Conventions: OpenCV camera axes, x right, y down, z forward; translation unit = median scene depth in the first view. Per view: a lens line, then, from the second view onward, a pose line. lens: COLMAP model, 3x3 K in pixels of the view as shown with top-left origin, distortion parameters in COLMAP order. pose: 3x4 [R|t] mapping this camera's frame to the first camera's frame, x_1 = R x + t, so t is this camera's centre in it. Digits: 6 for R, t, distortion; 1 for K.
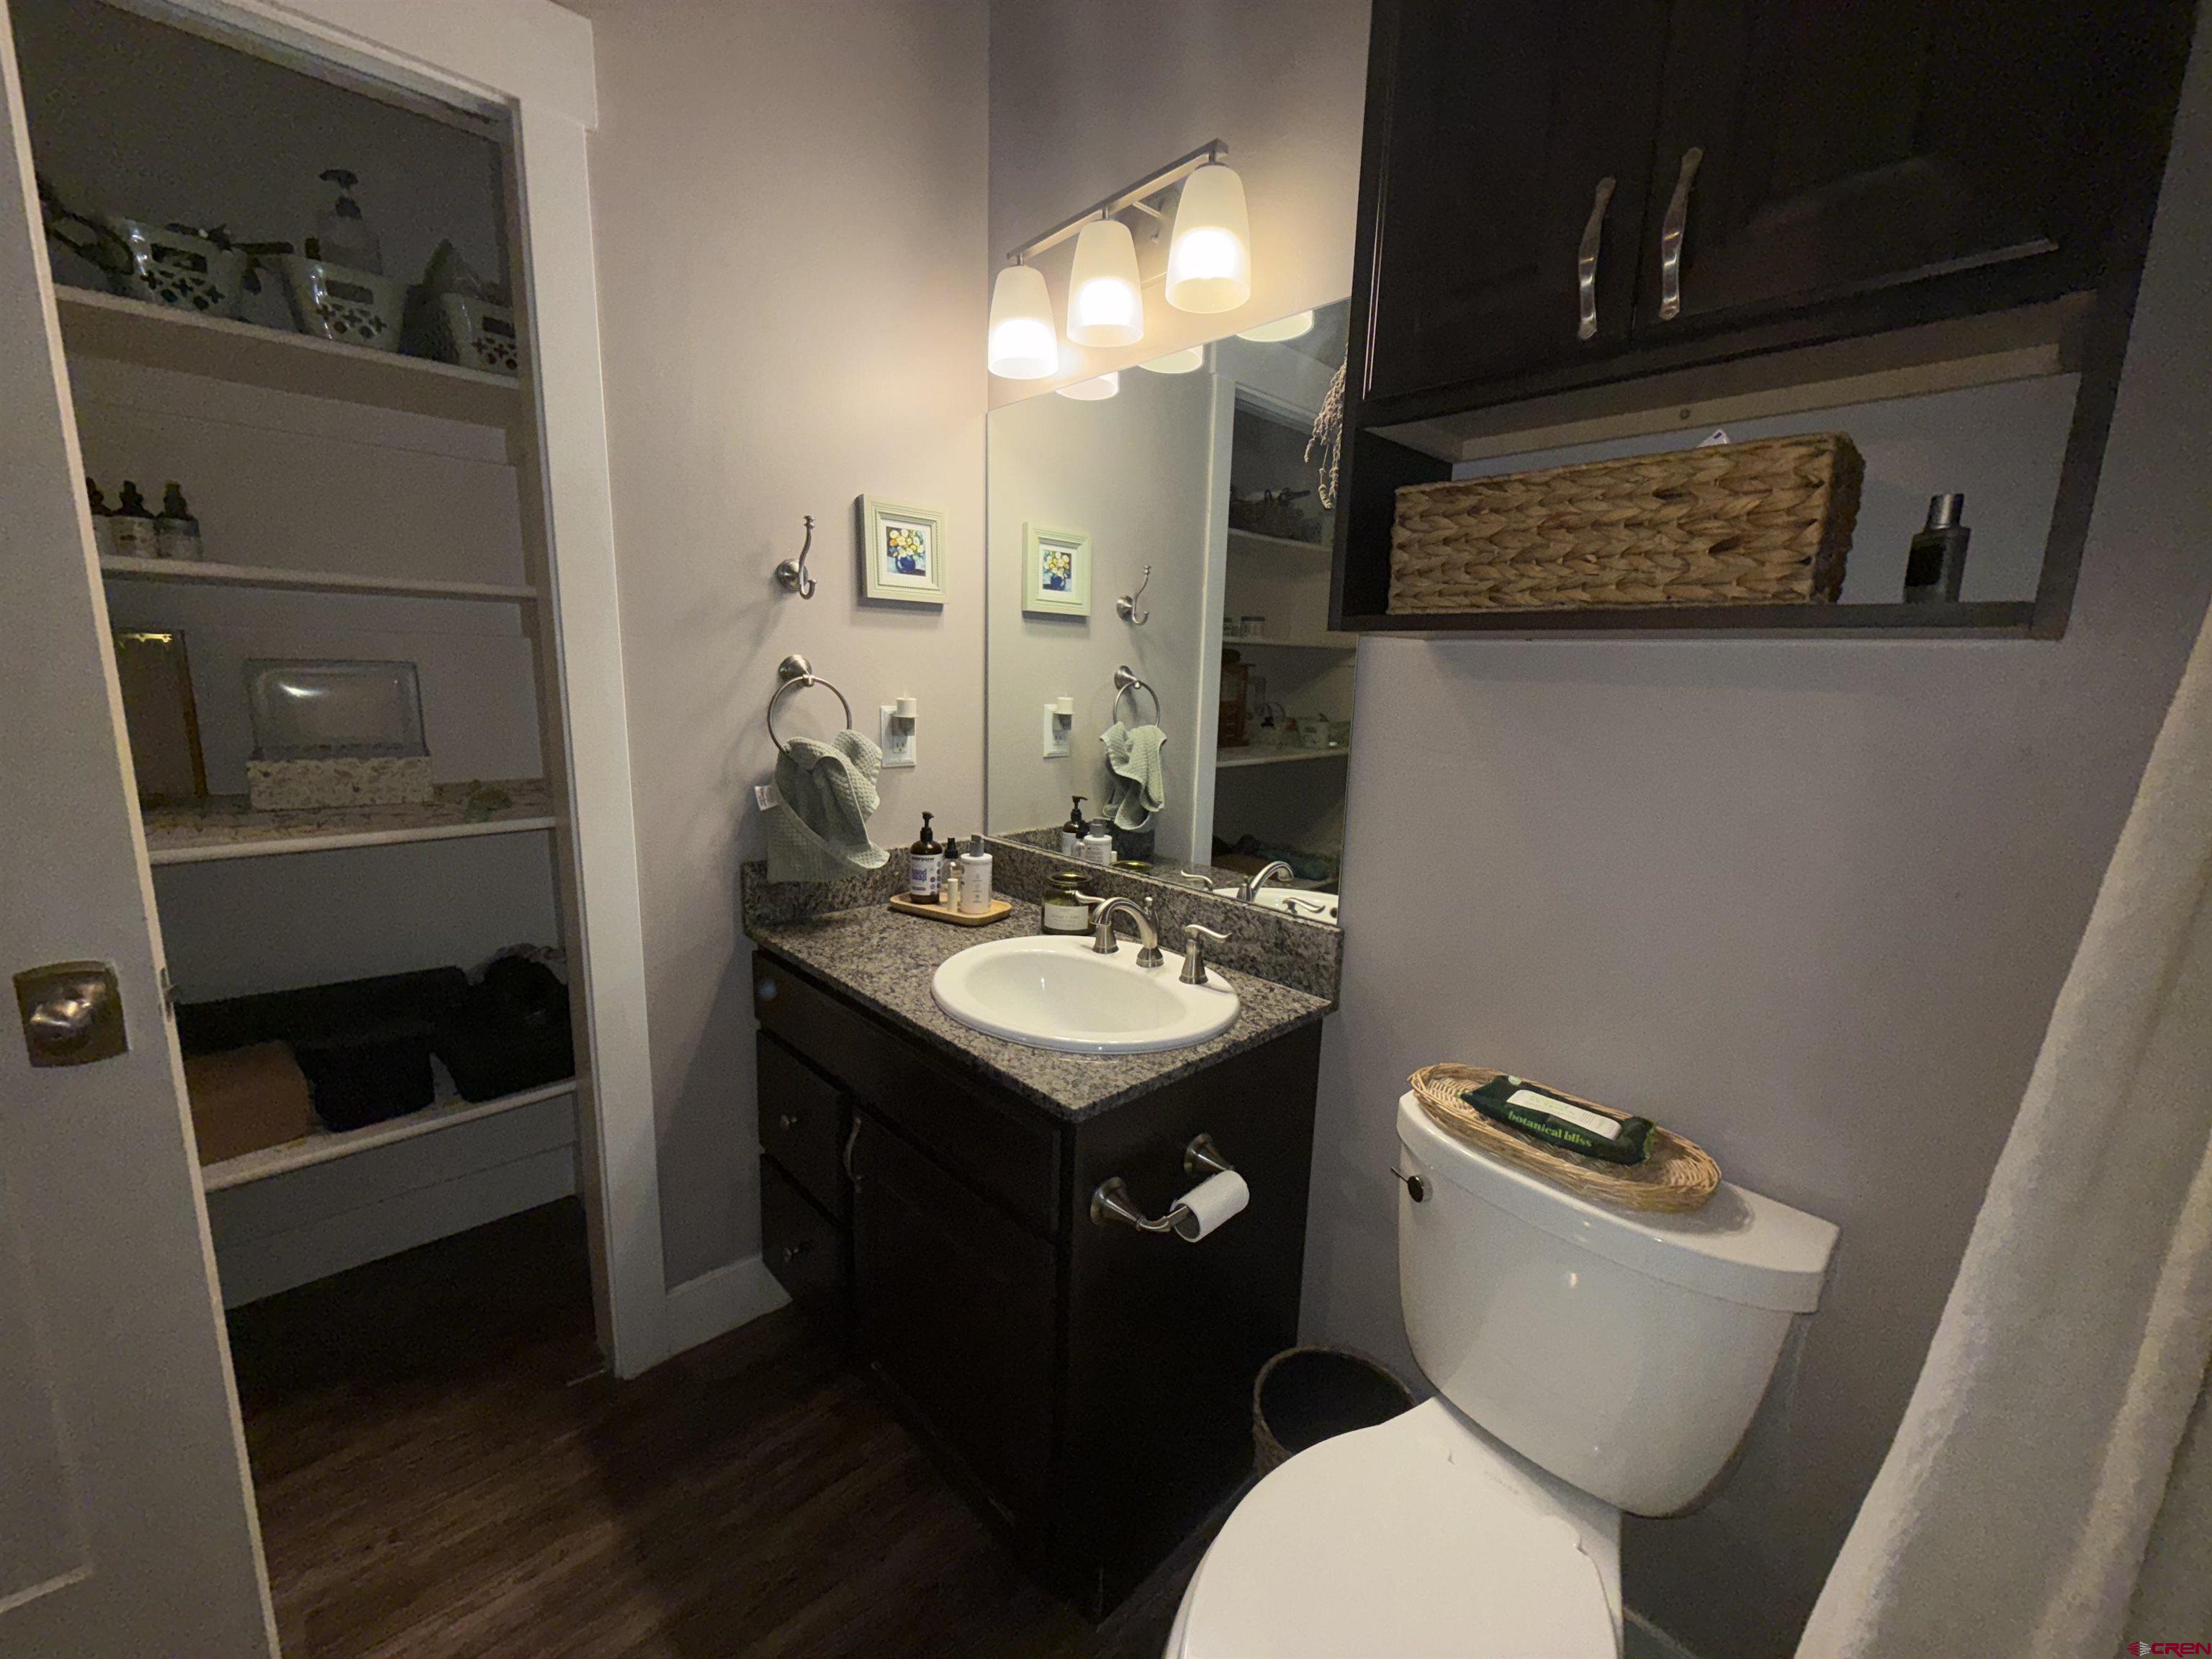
lens RADIAL K [[877.8, 0, 1107.6], [0, 877.8, 828.2], [0, 0, 1]] dist [0.002083, 0.000047]
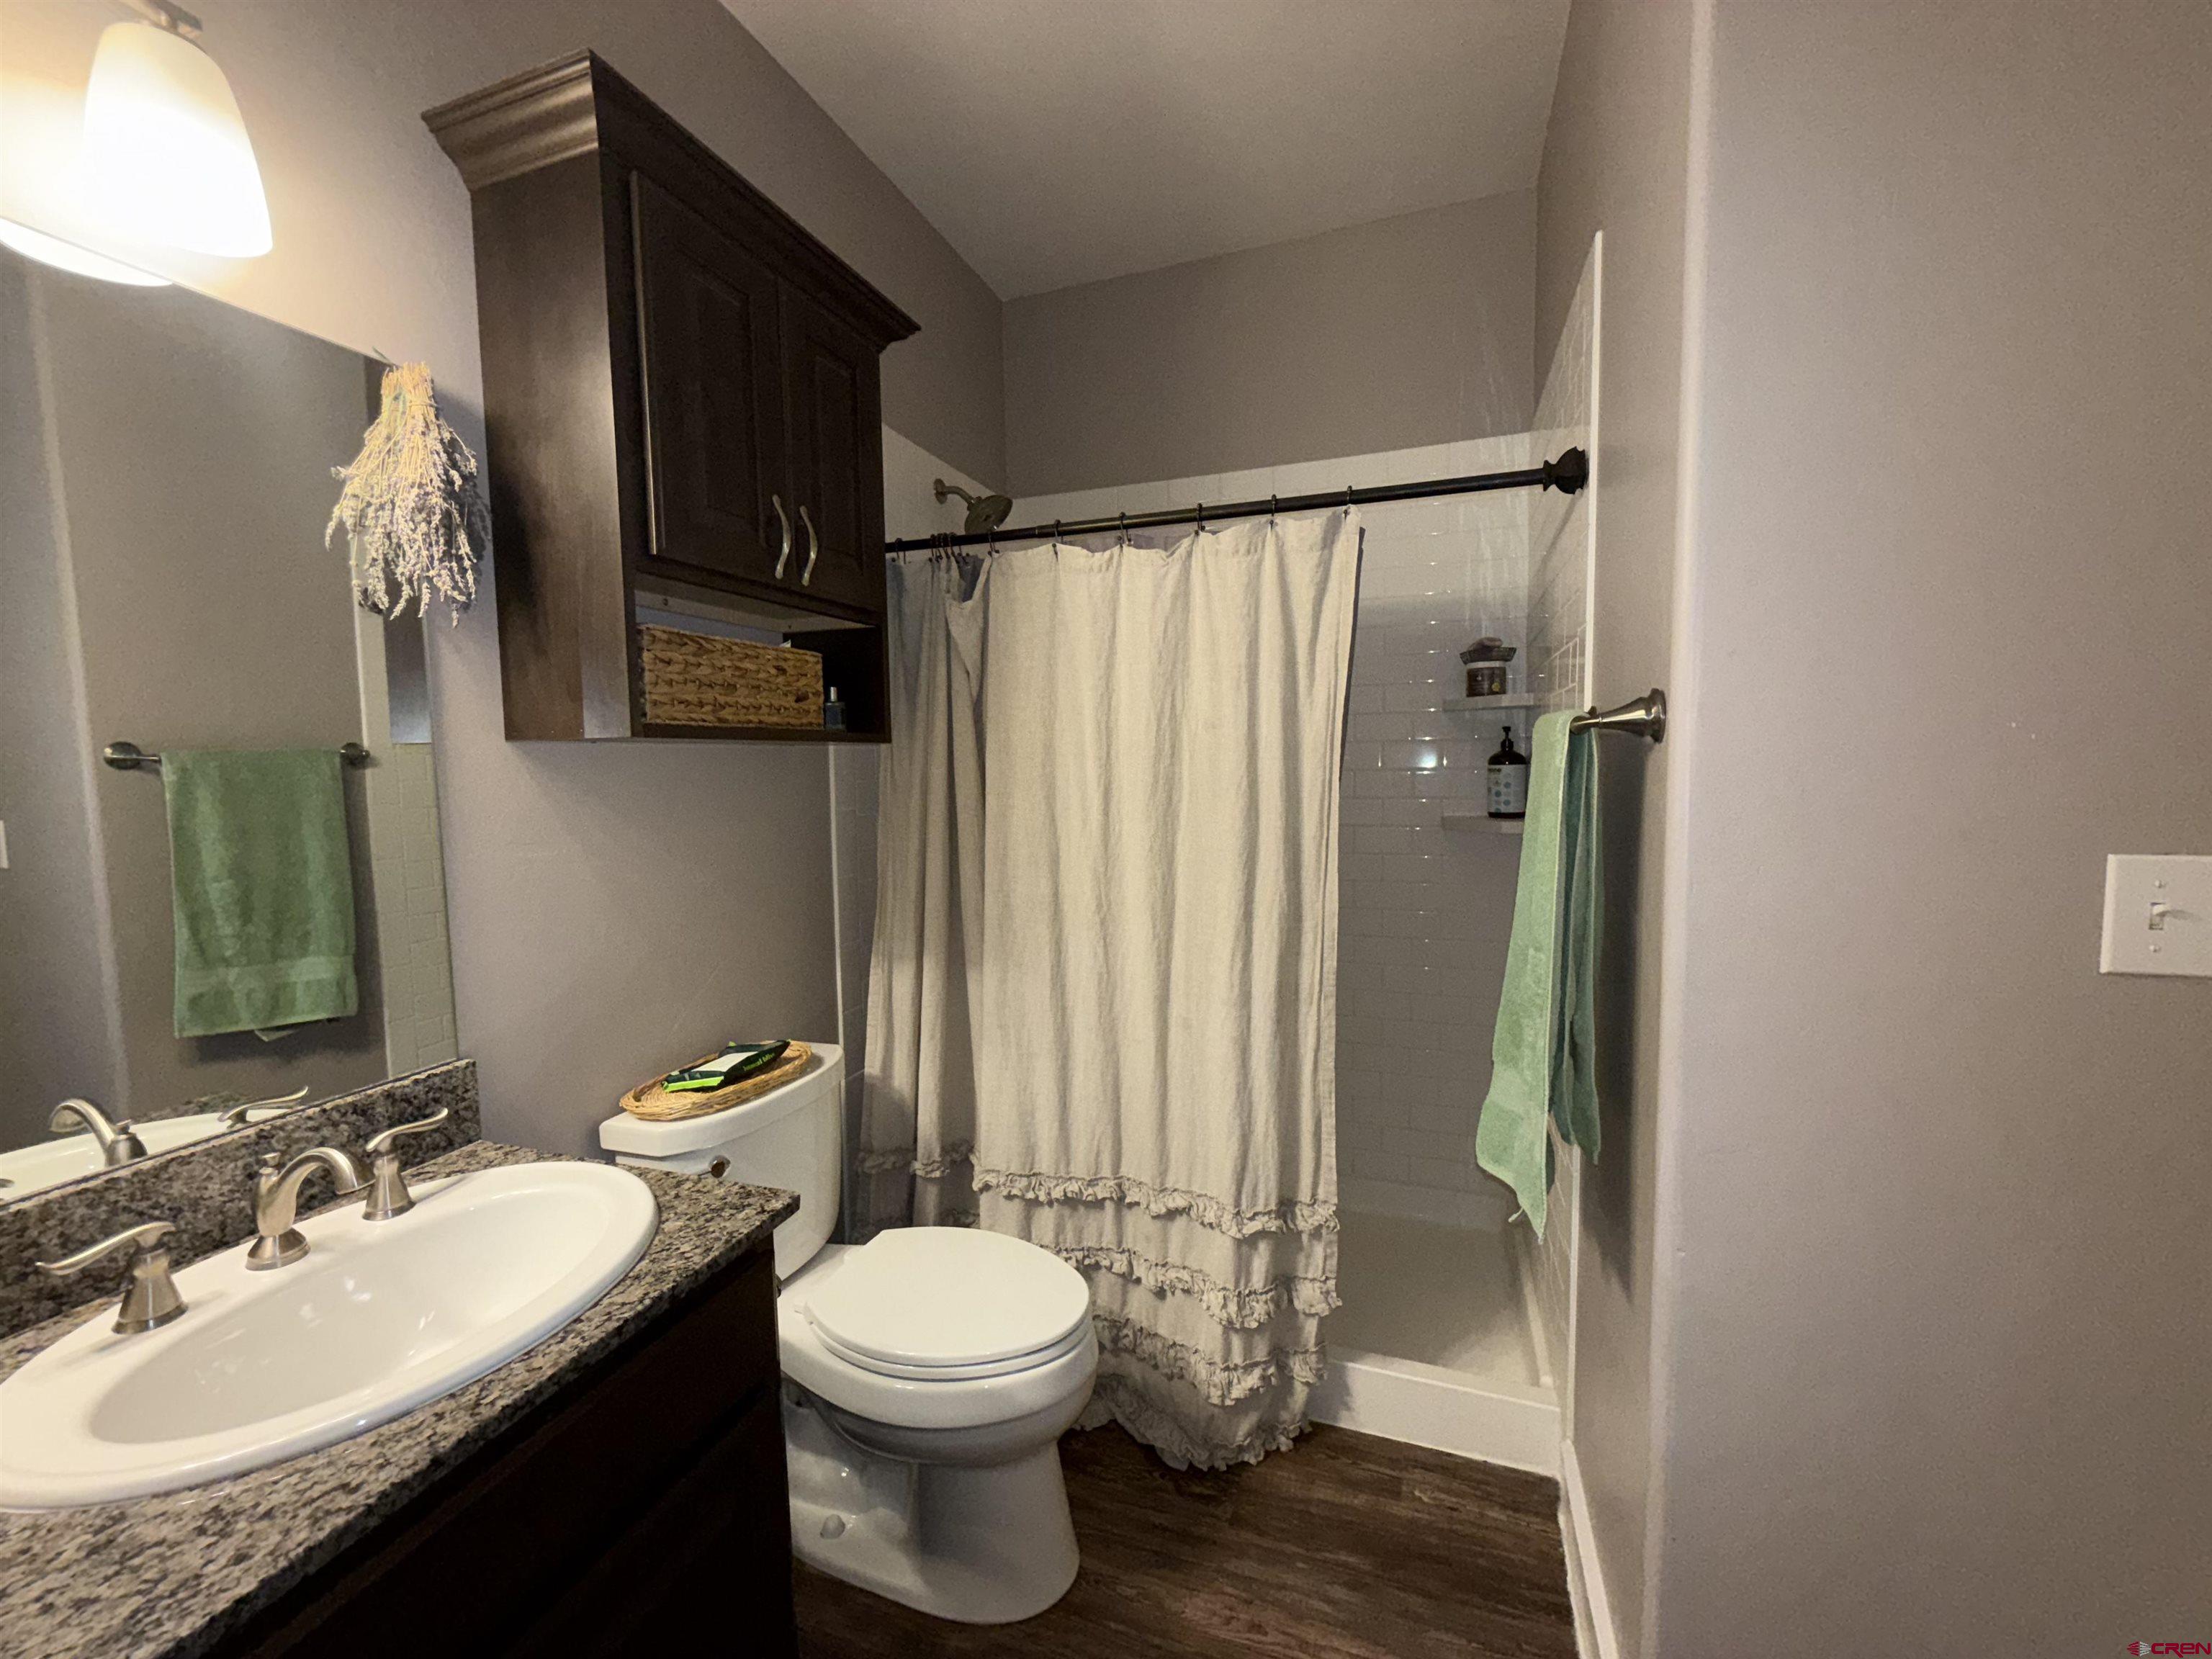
lens RADIAL K [[877.8, 0, 1104.7], [0, 877.8, 827.6], [0, 0, 1]] dist [0.002083, 0.000047]
pose [[-0.462158, -0.077991, 0.883362, -0.830309], [0.166903, 0.970674, 0.173020, -0.163779], [-0.870950, 0.227398, -0.435588, 0.799706]]
